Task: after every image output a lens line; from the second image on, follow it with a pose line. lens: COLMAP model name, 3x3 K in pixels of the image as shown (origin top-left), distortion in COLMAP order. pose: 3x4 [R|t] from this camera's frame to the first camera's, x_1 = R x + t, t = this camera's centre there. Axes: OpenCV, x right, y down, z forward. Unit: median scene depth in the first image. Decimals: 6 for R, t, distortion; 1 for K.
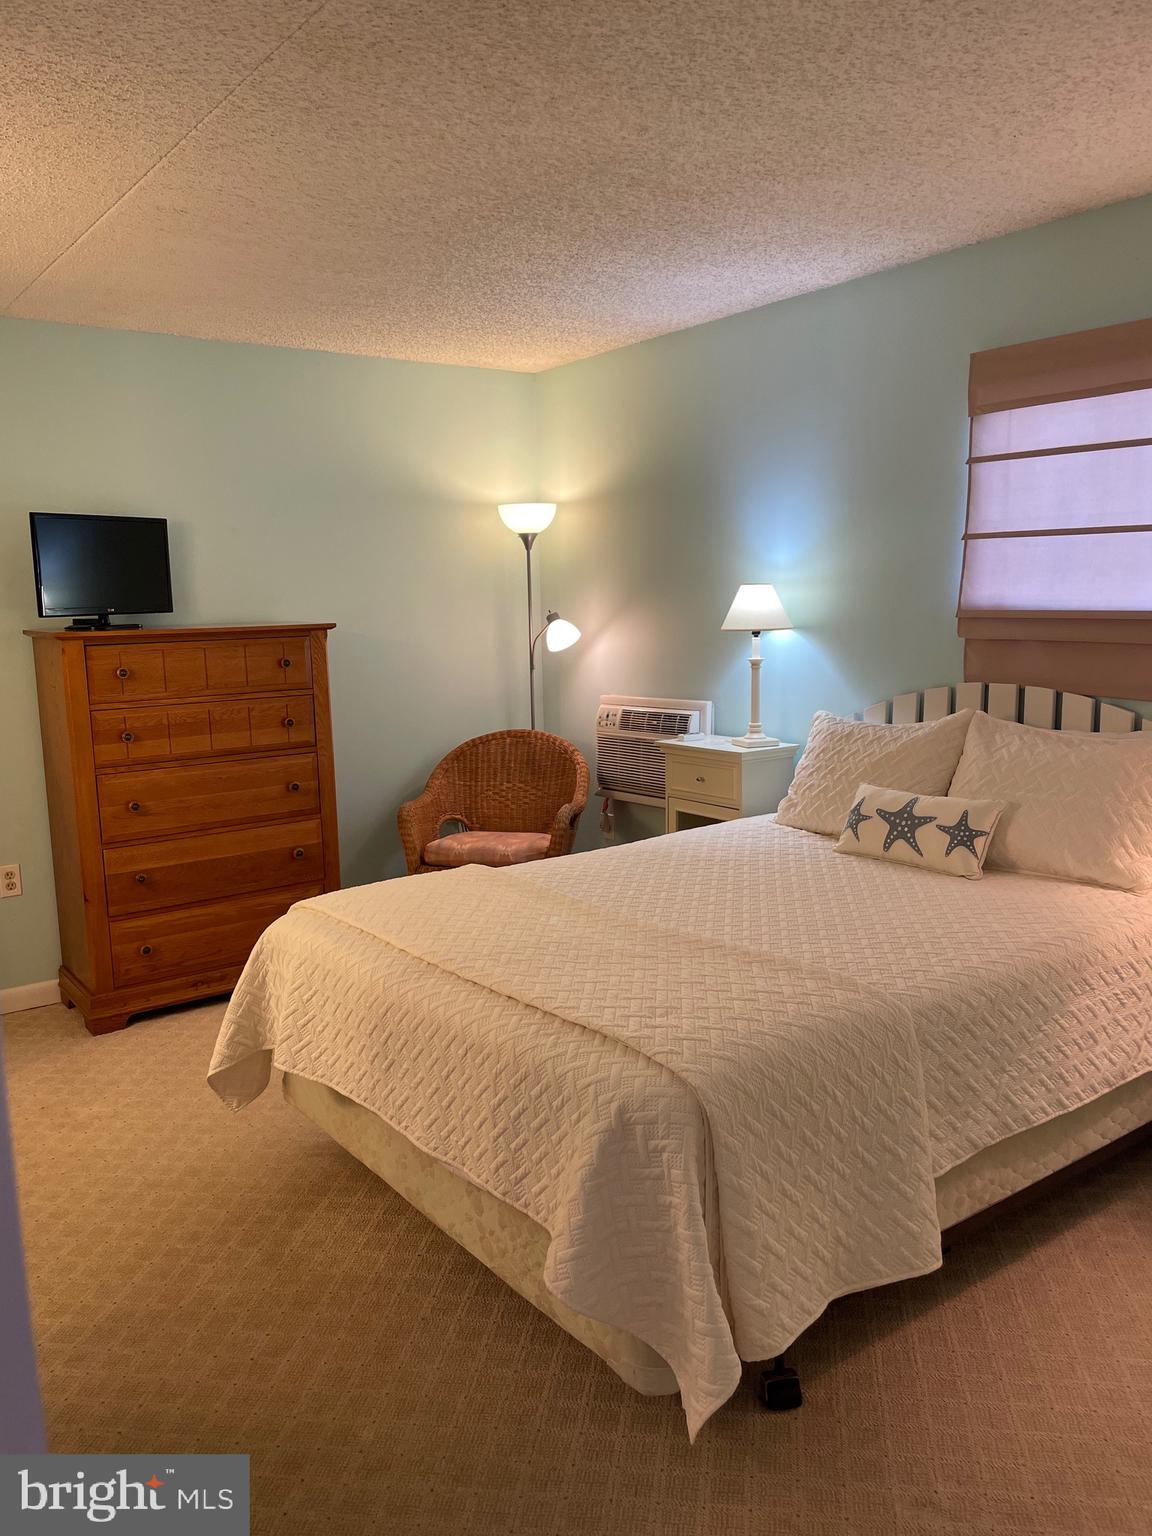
lens RADIAL K [[1162.4, 0, 576.6], [0, 1162.4, 778.5], [0, 0, 1]] dist [0.053681, -0.069259]
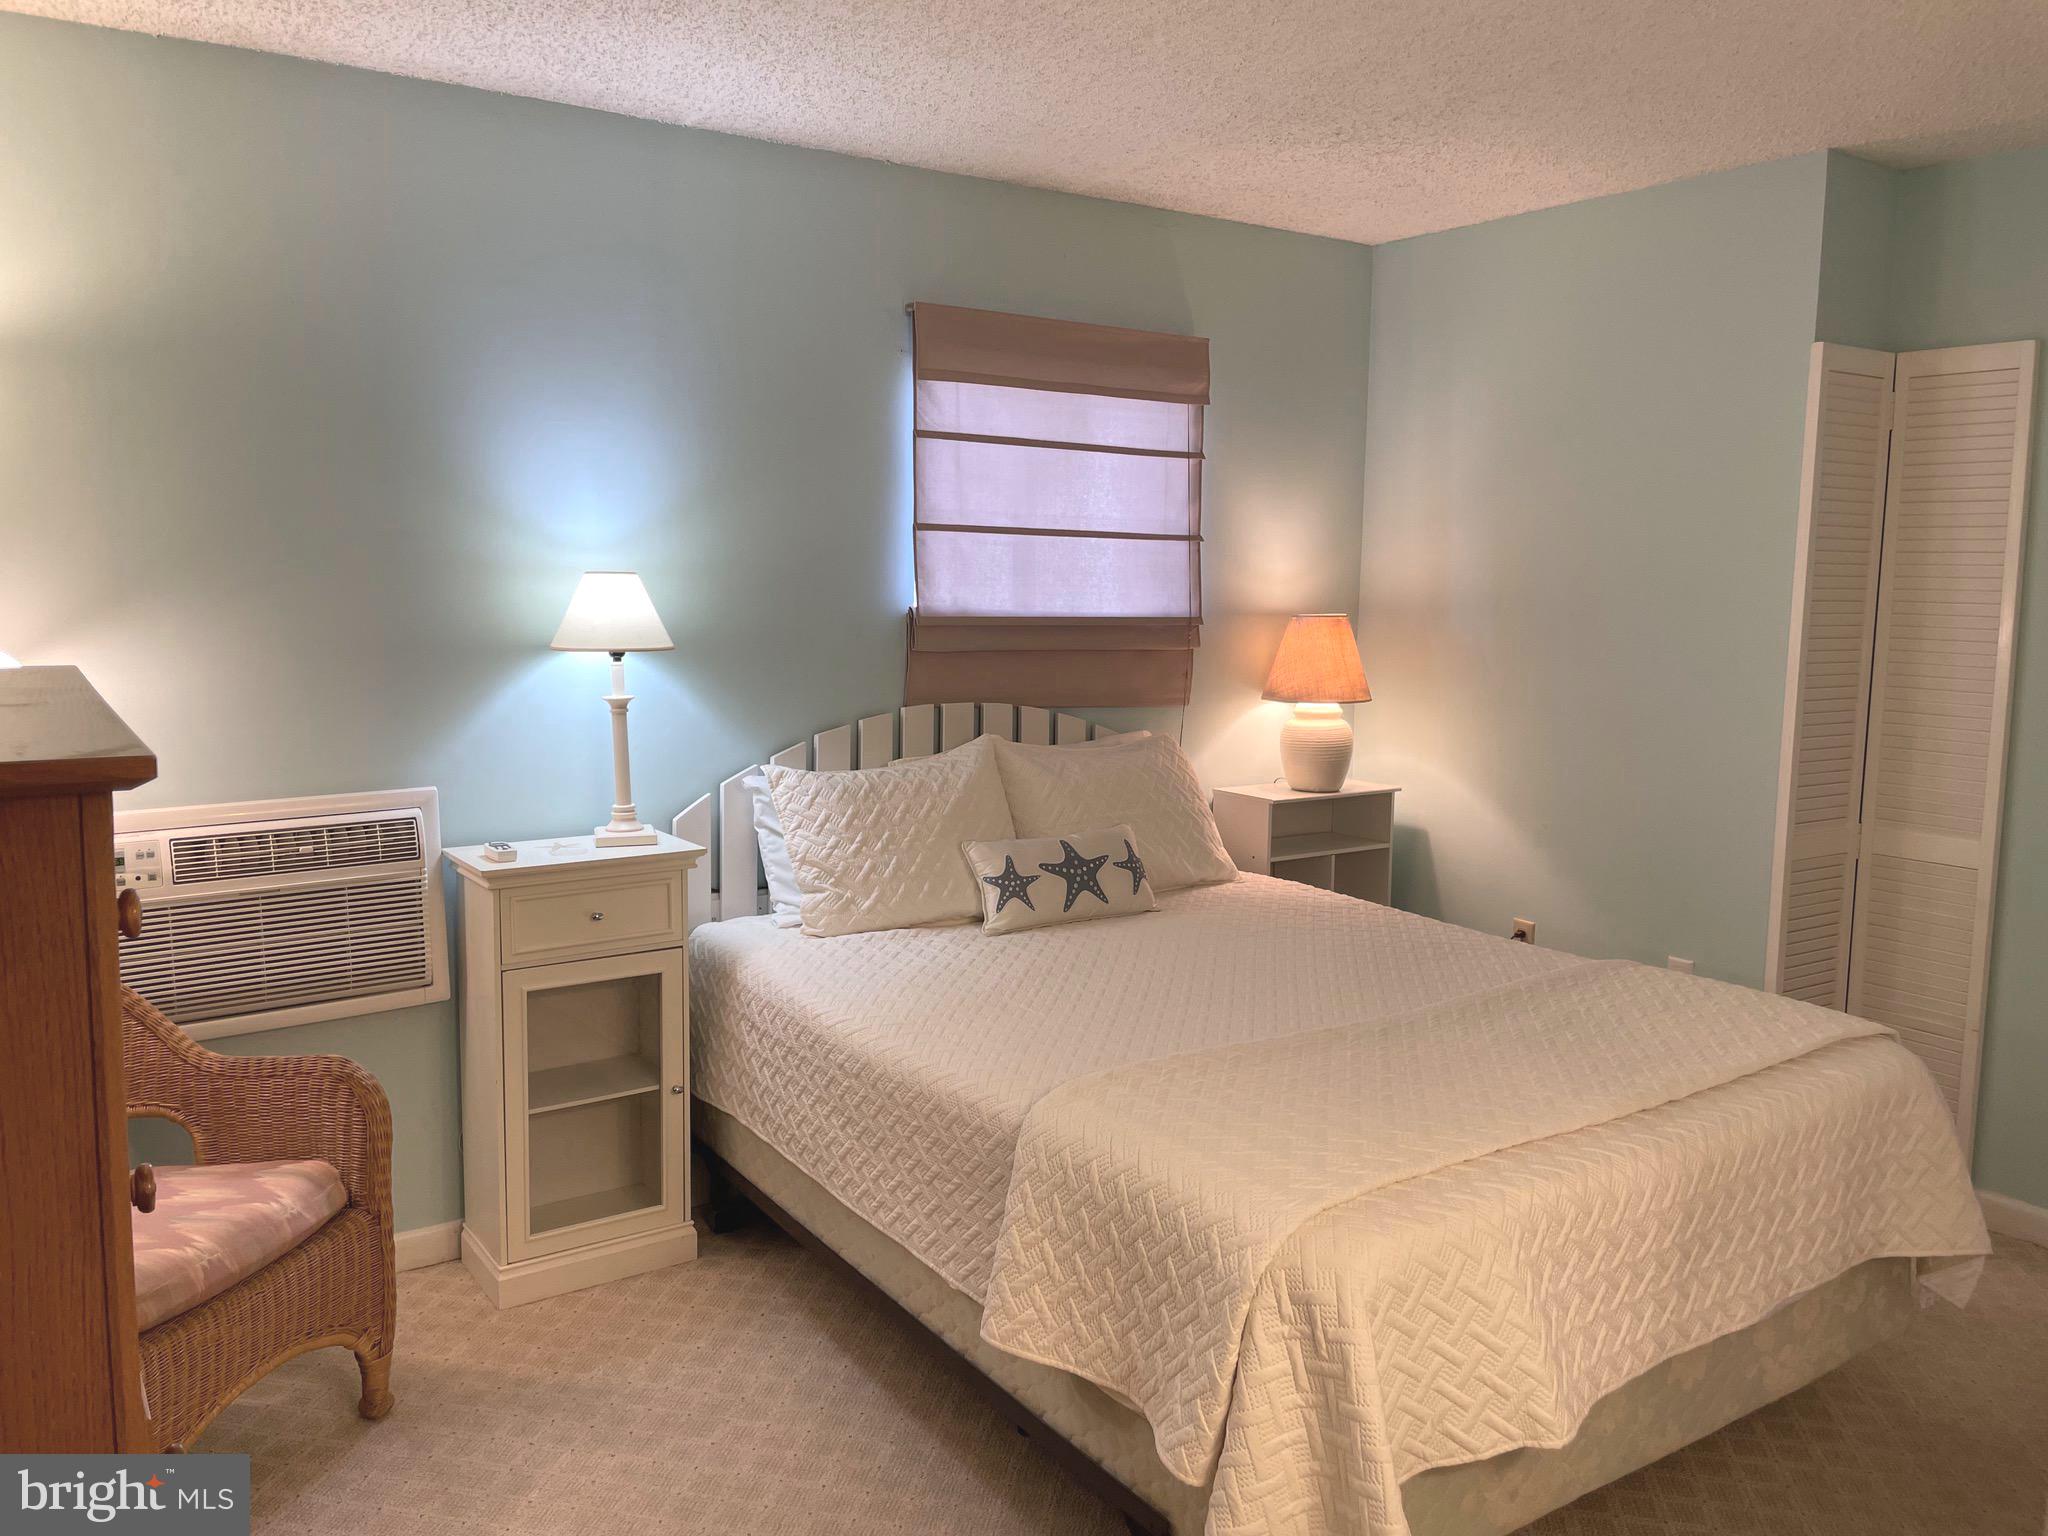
lens RADIAL K [[1549.8, 0, 1024.8], [0, 1549.8, 749.7], [0, 0, 1]] dist [0.053681, -0.069259]
pose [[0.051770, -0.087739, 0.994797, -0.766045], [0.146603, 0.986009, 0.079335, -0.132543], [-0.987840, 0.141733, 0.063908, 0.909722]]
